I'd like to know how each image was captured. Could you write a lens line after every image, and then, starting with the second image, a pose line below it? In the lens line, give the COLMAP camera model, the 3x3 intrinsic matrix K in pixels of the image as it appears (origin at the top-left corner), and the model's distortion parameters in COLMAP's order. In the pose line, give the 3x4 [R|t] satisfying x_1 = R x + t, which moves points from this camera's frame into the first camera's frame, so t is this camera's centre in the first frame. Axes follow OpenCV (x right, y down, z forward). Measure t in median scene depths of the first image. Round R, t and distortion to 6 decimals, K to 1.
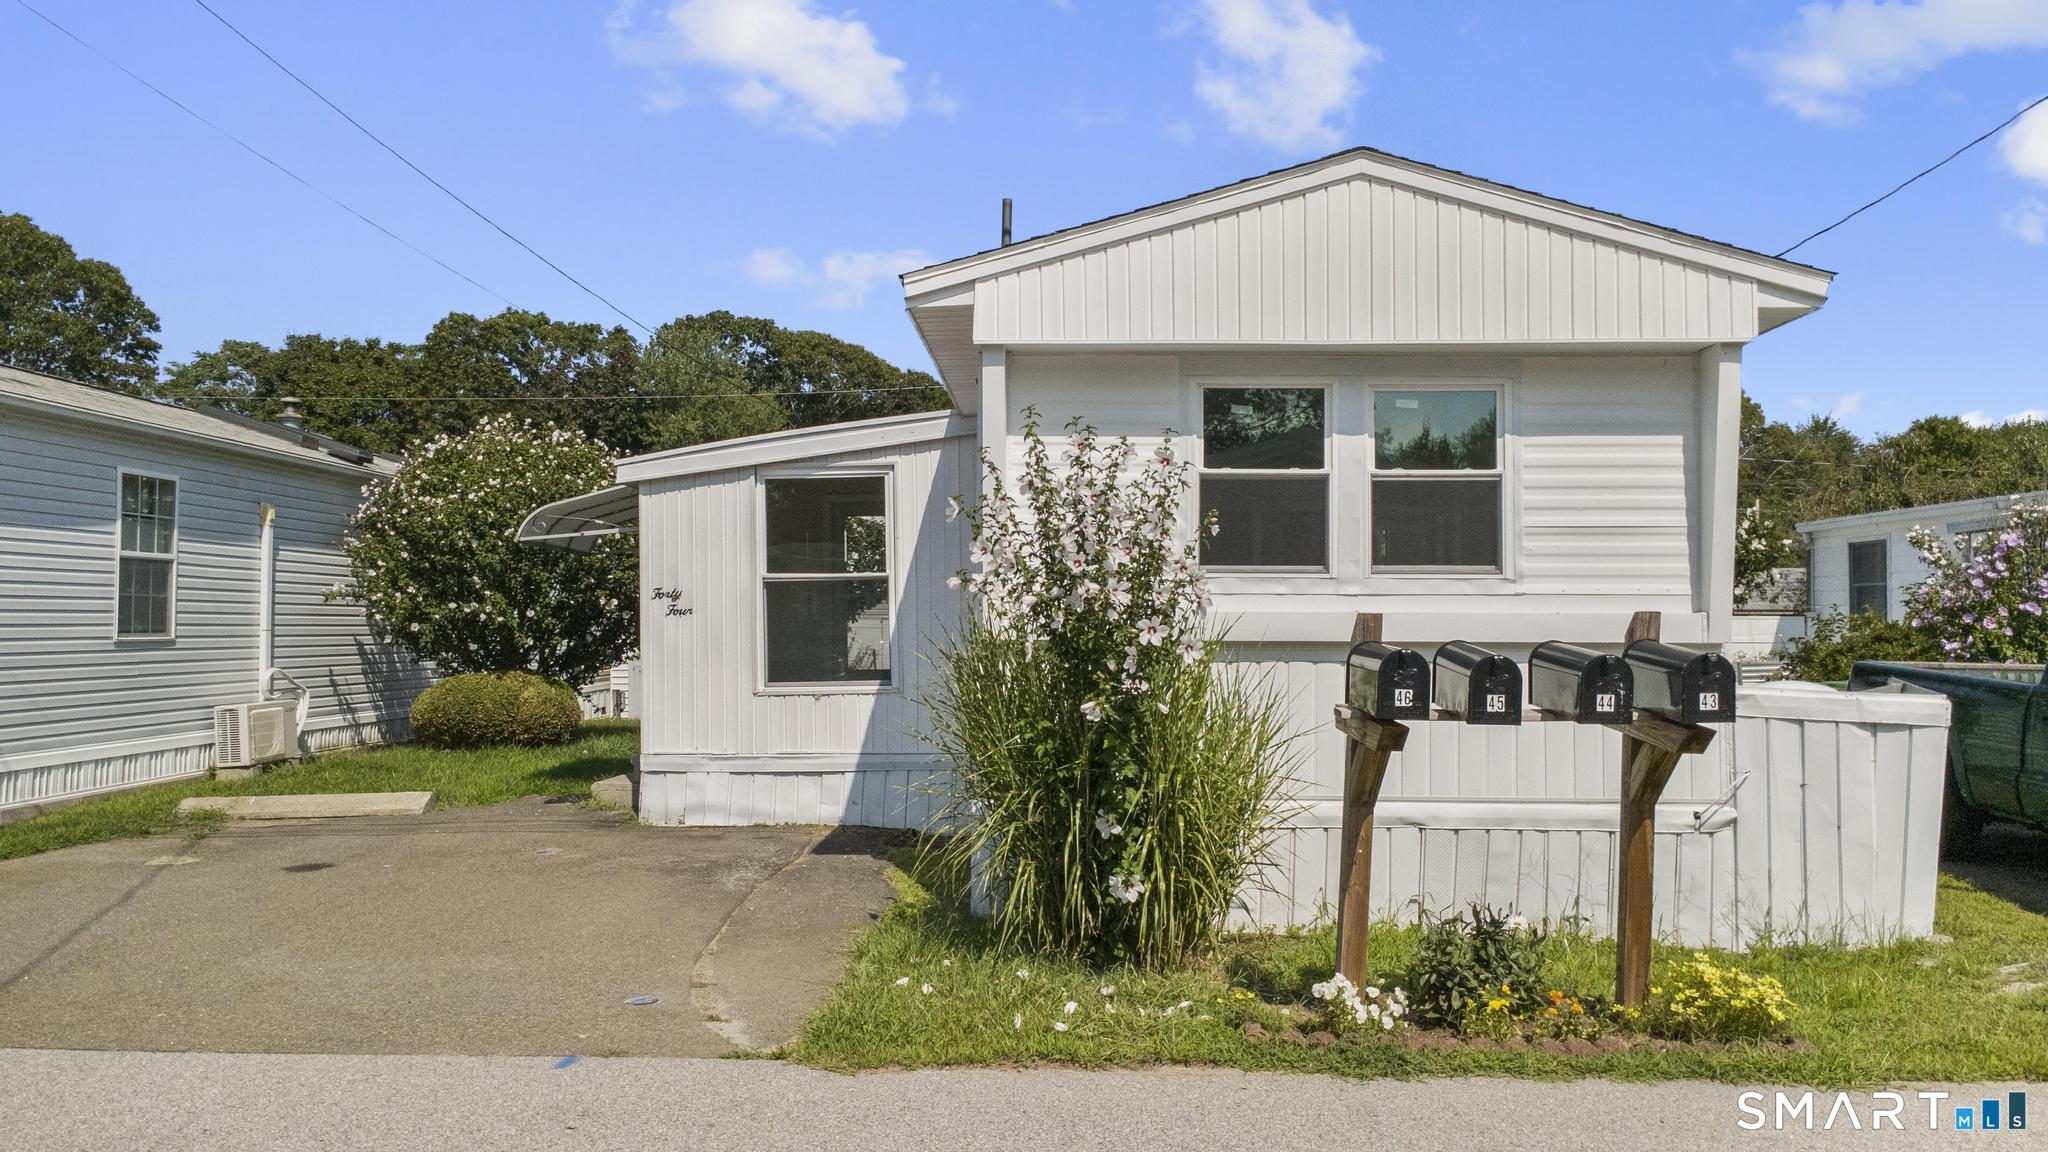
lens RADIAL K [[1441.5, 0, 1054.5], [0, 1441.5, 595.3], [0, 0, 1]] dist [0.034656, -0.041470]
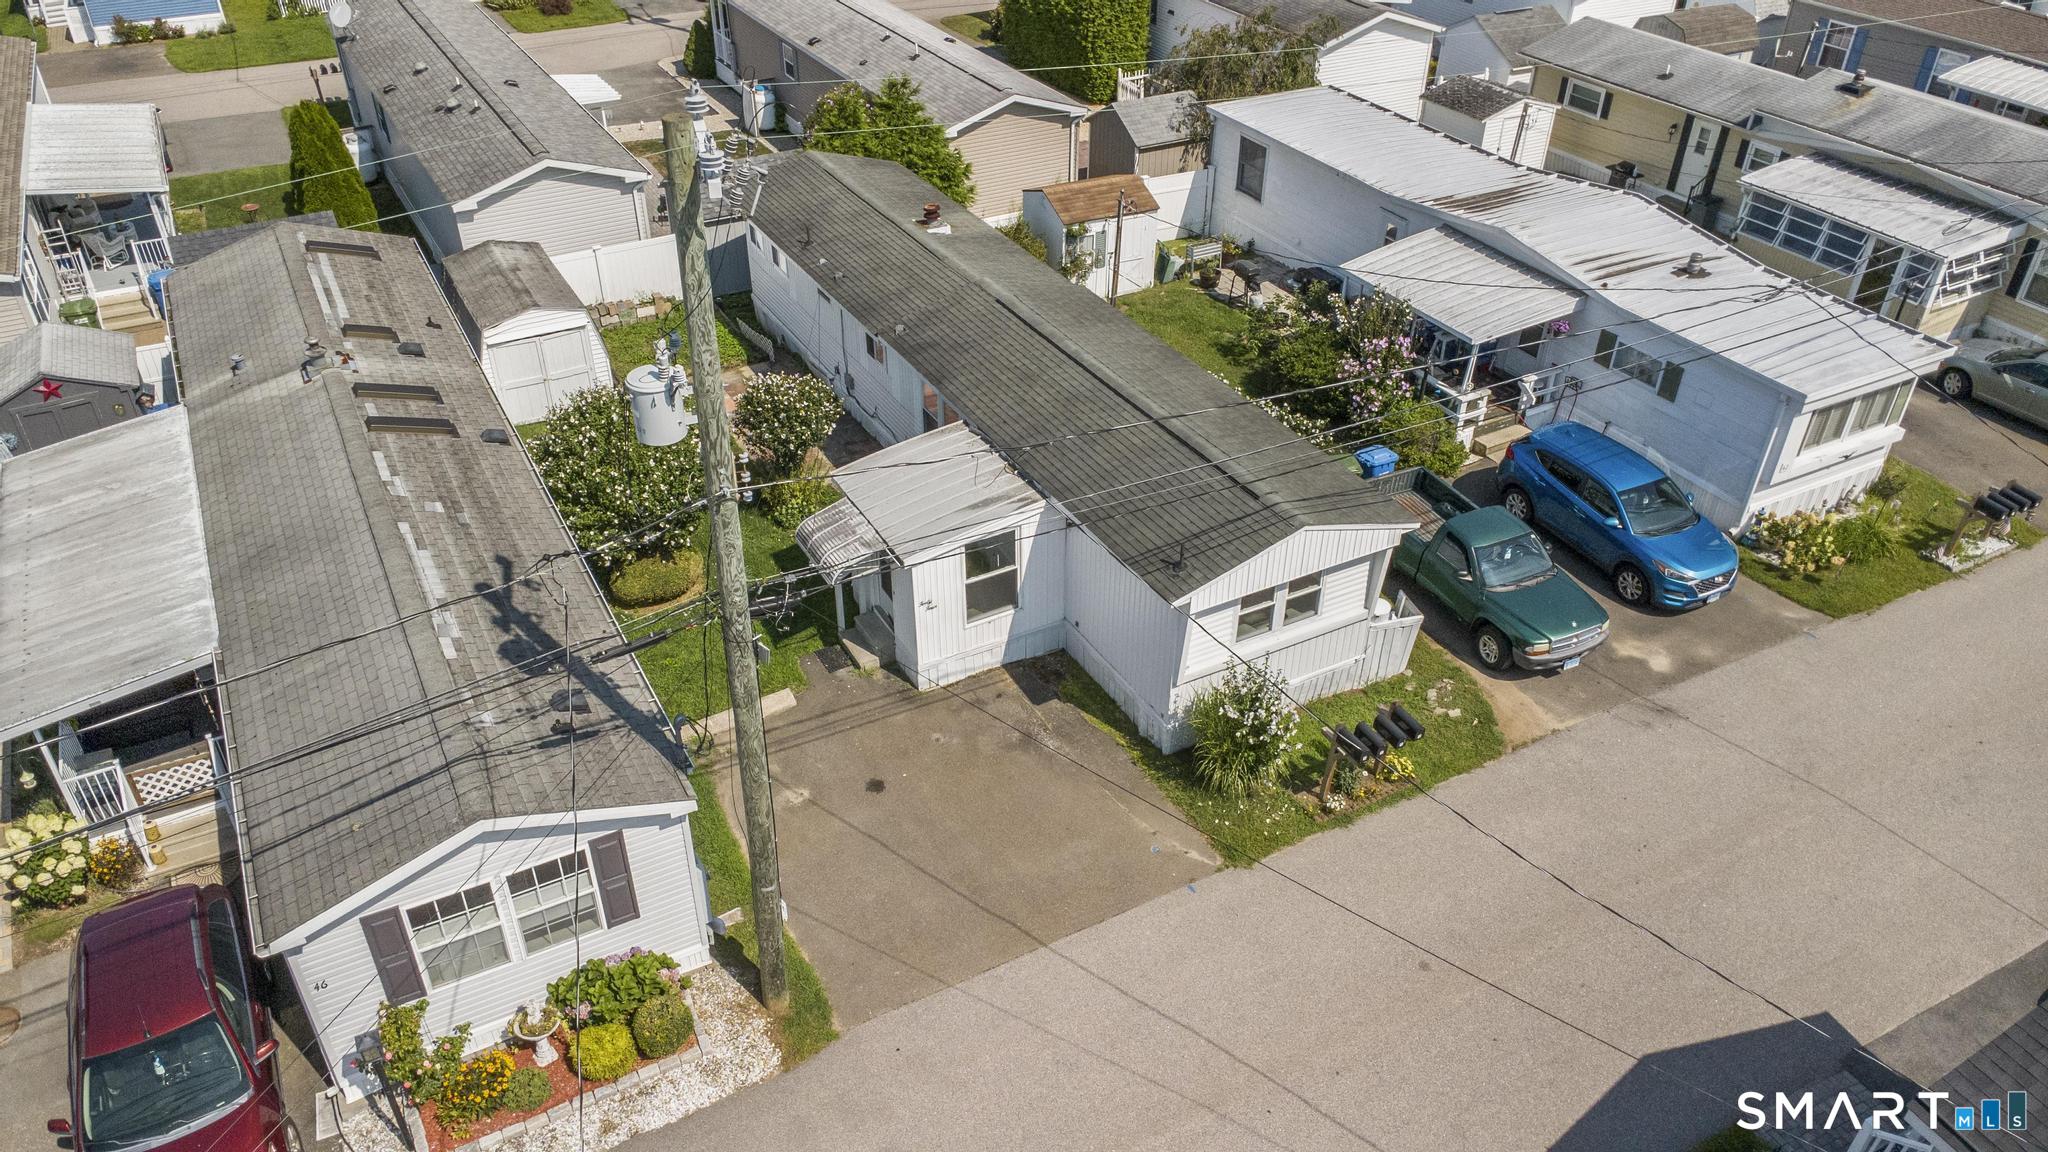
lens RADIAL K [[1441.5, 0, 1022.9], [0, 1441.5, 571.6], [0, 0, 1]] dist [0.034656, -0.041470]
pose [[0.869309, -0.277817, 0.408803, -1.119515], [-0.016113, 0.810717, 0.585217, -1.437563], [-0.494007, -0.515321, 0.700286, -0.598318]]
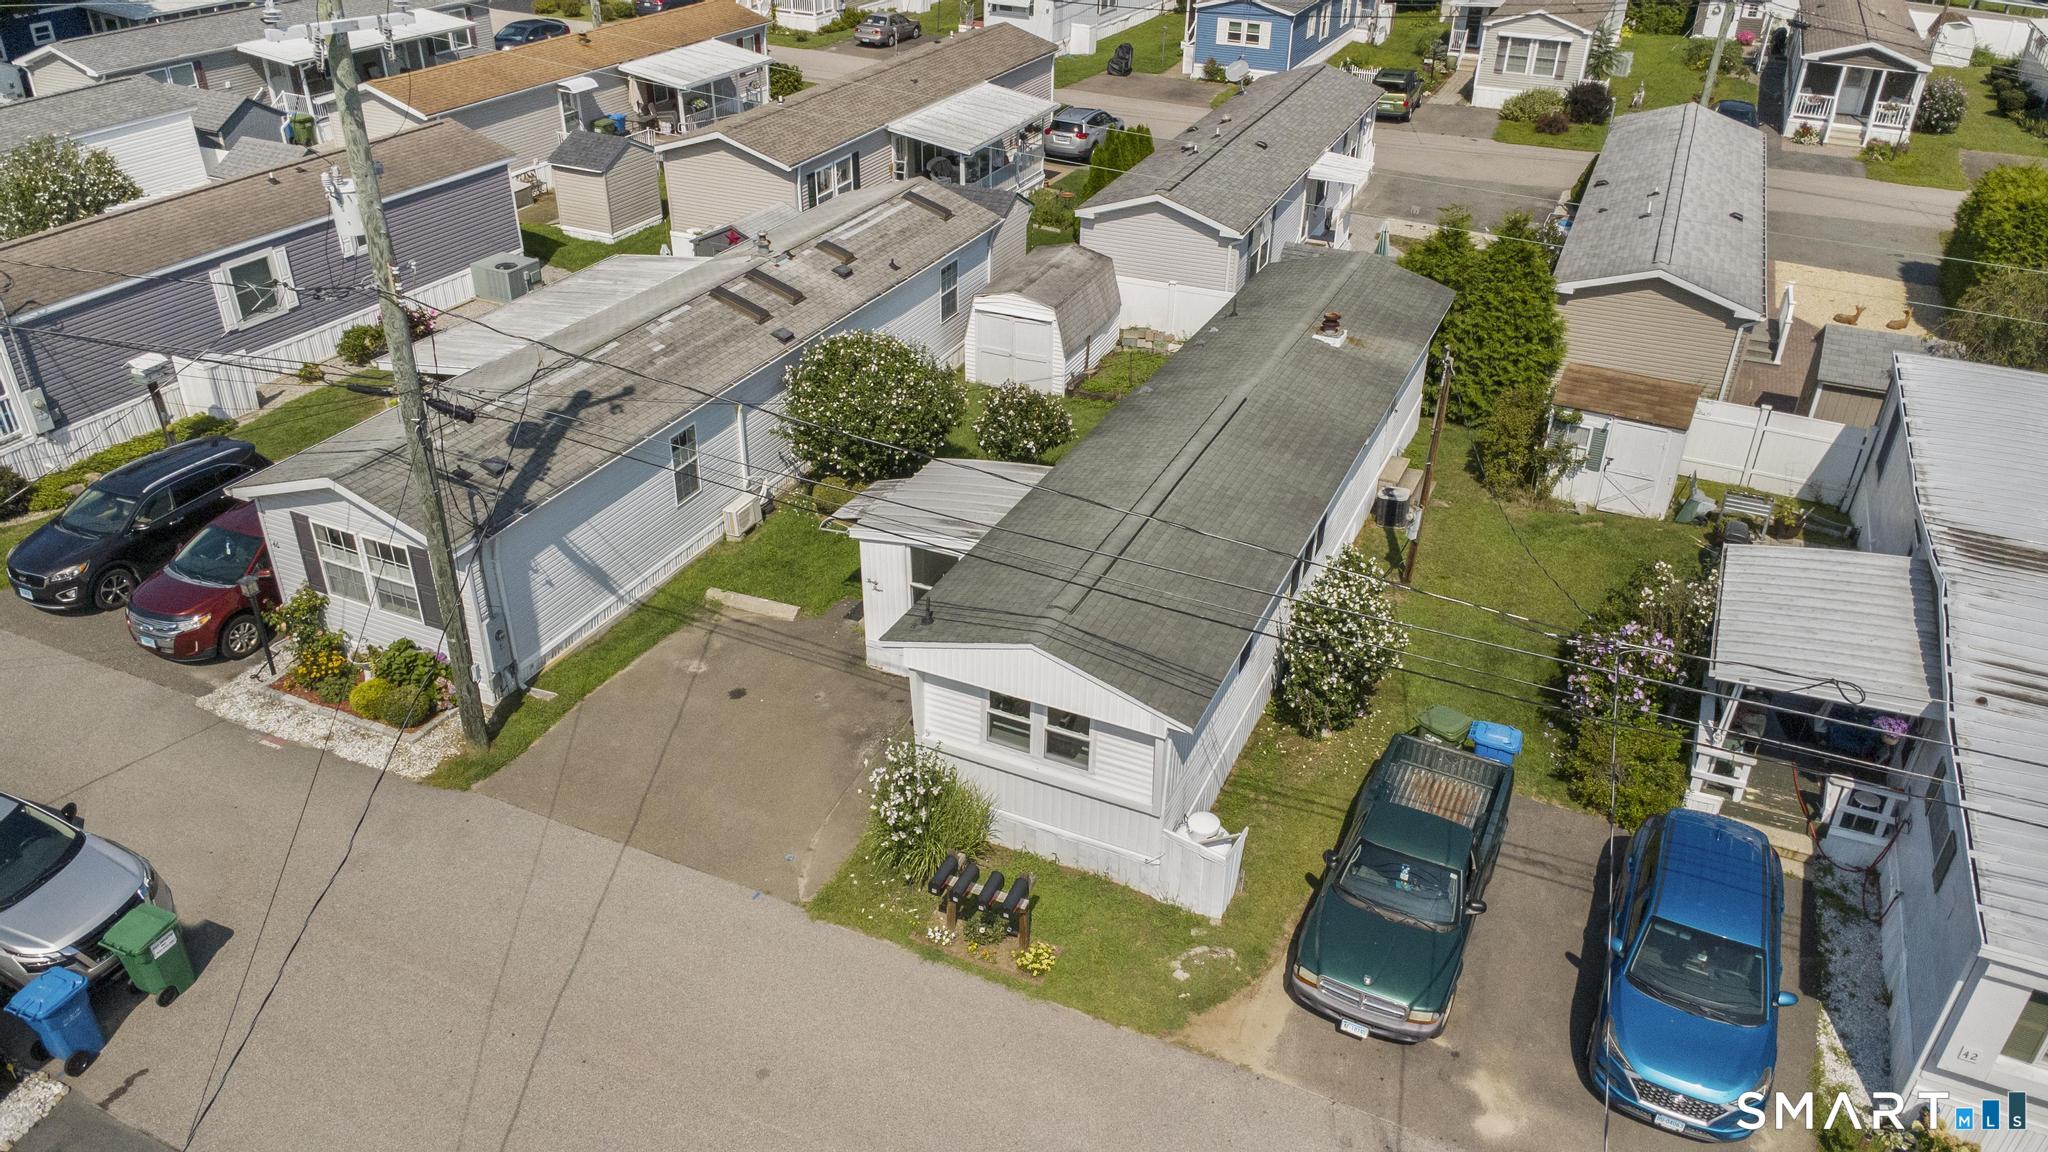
lens RADIAL K [[1441.5, 0, 1023.5], [0, 1441.5, 570.6], [0, 0, 1]] dist [0.034656, -0.041470]
pose [[0.917844, 0.212184, -0.335471, 0.792798], [-0.006388, 0.852925, 0.521994, -1.347978], [0.396890, -0.476966, 0.784207, -0.760480]]
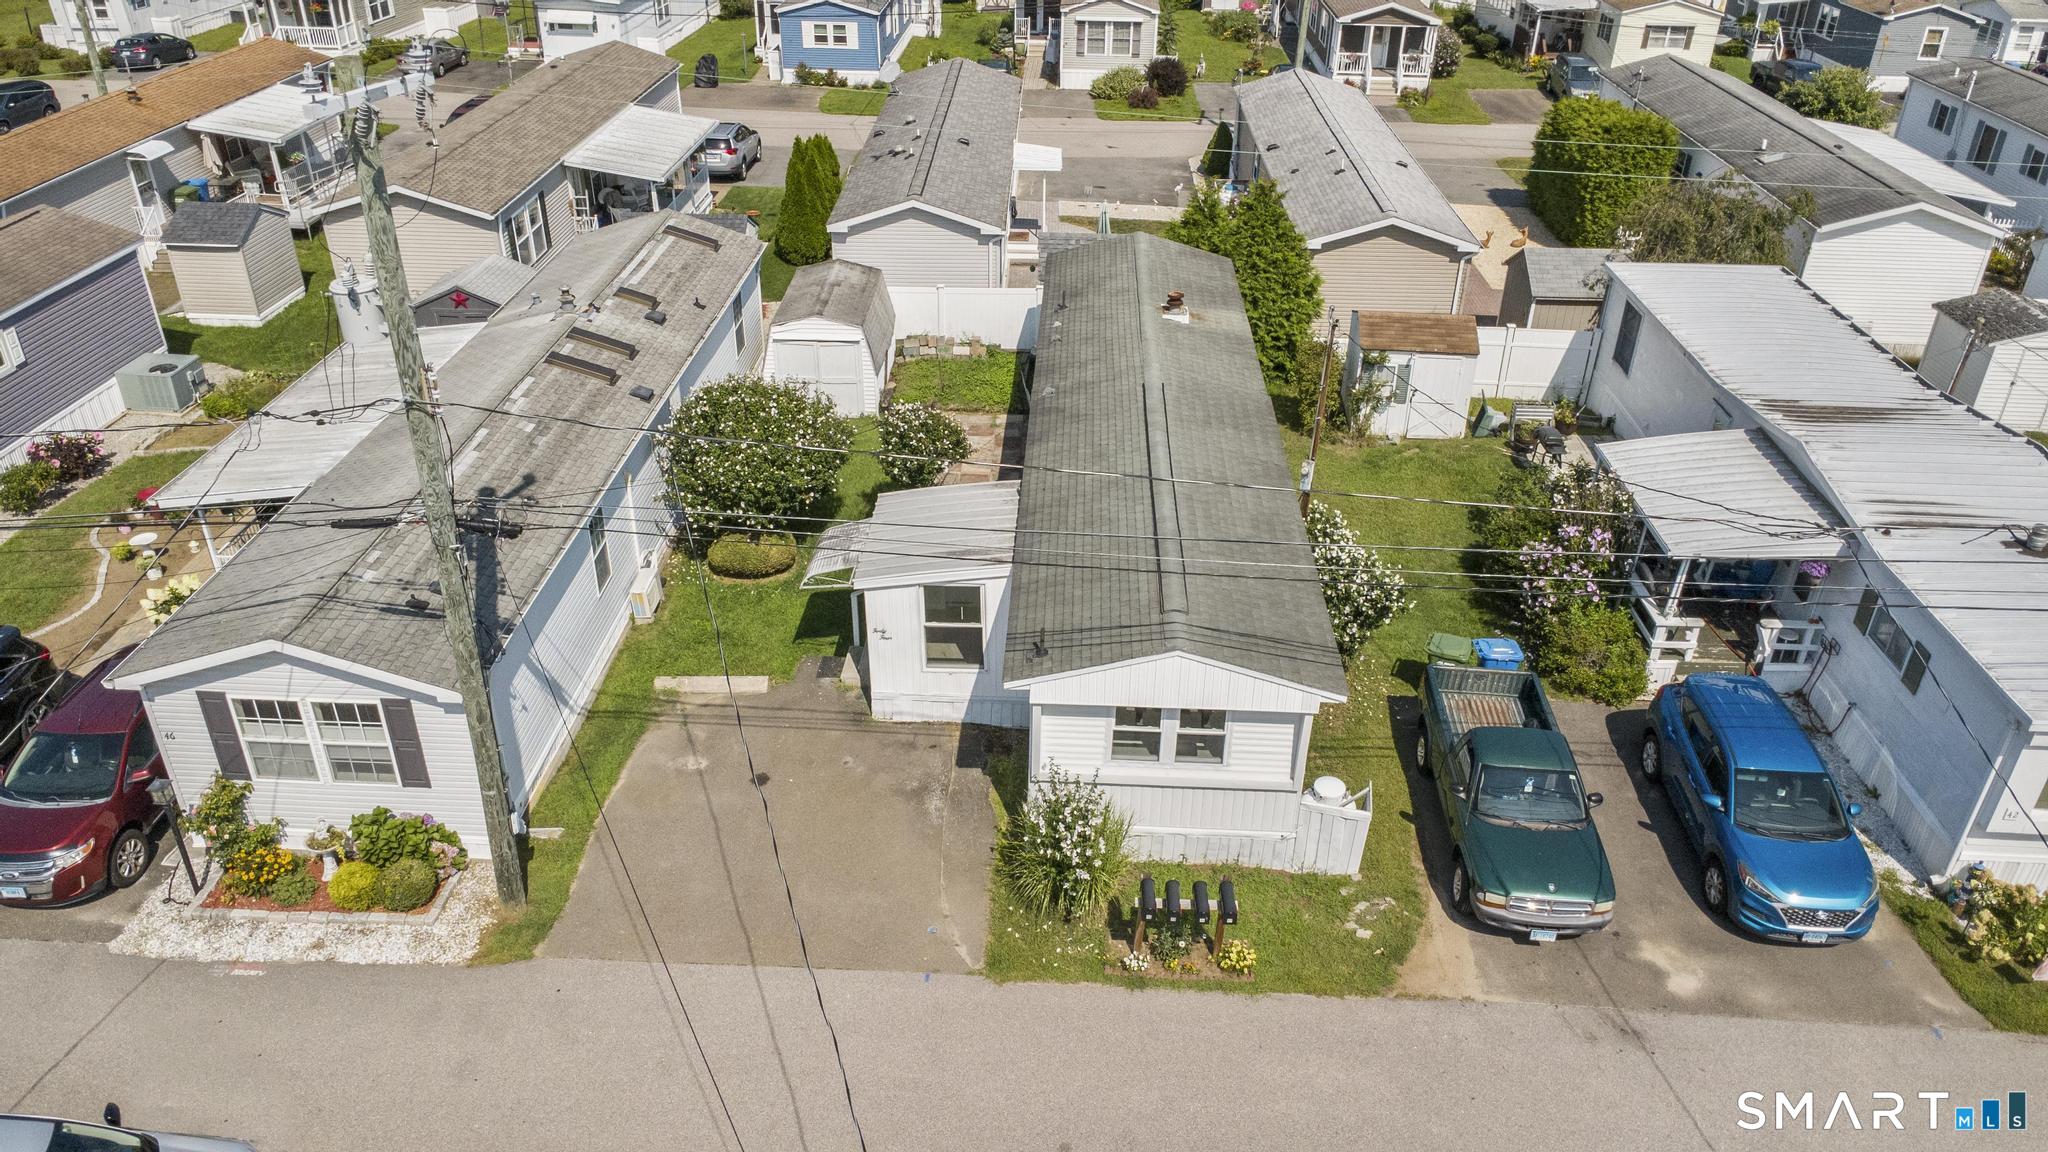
lens RADIAL K [[1441.5, 0, 1023.7], [0, 1441.5, 571.1], [0, 0, 1]] dist [0.034656, -0.041470]
pose [[0.999606, 0.021833, -0.017659, -0.019448], [-0.009479, 0.854325, 0.519653, -1.344121], [0.026432, -0.519281, 0.854195, -0.885329]]
